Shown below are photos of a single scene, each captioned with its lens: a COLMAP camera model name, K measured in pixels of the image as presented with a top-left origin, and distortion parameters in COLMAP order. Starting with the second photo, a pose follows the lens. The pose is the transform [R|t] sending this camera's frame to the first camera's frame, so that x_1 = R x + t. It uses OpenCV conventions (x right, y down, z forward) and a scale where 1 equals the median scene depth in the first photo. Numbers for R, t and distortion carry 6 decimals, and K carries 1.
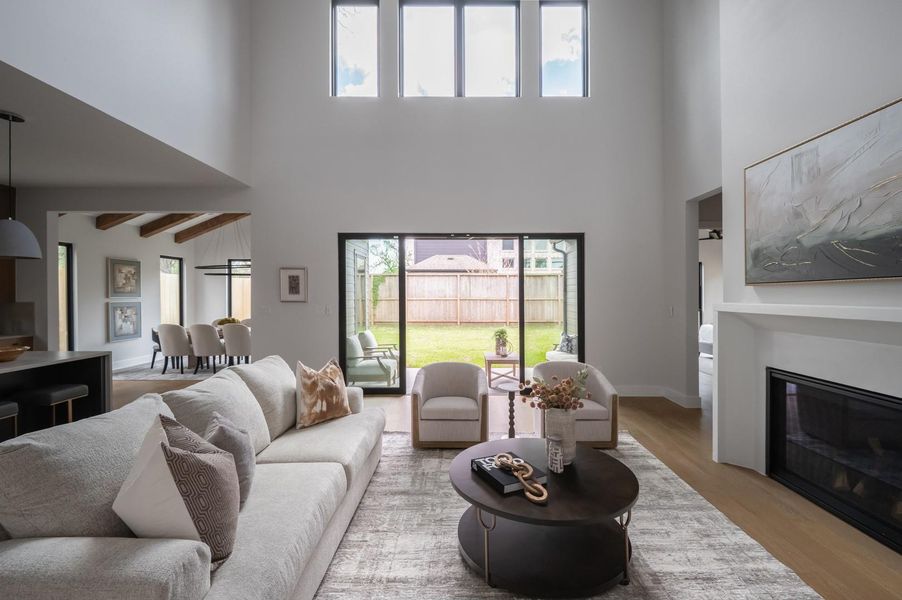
lens RADIAL K [[404.6, 0, 453.6], [0, 404.6, 298.4], [0, 0, 1]] dist [0.000720, -0.001334]
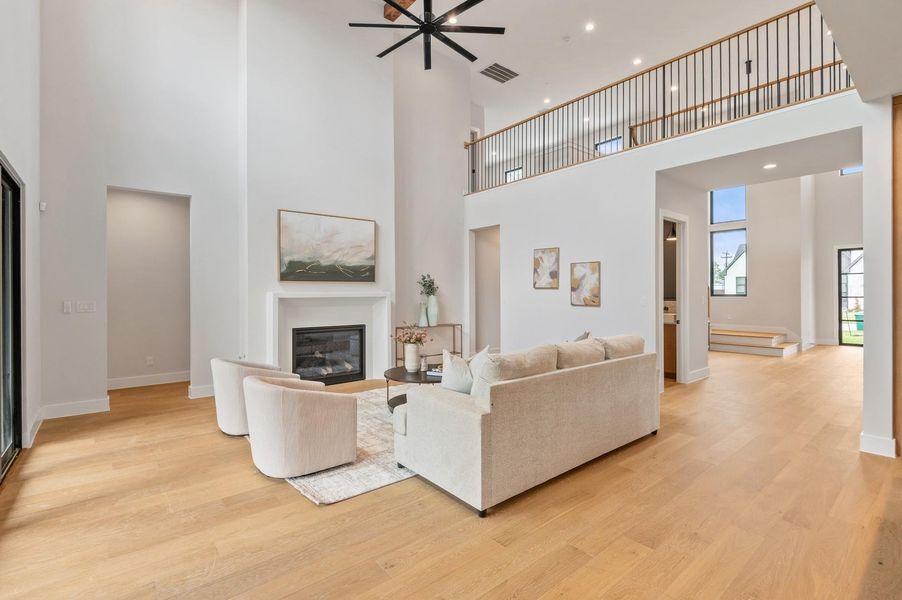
lens RADIAL K [[404.6, 0, 454.2], [0, 404.6, 296.7], [0, 0, 1]] dist [0.000720, -0.001334]
pose [[-0.665691, -0.004737, 0.746212, -0.569677], [0.011292, 0.999801, 0.016420, 0.005998], [-0.746142, 0.019357, -0.665506, 0.925567]]
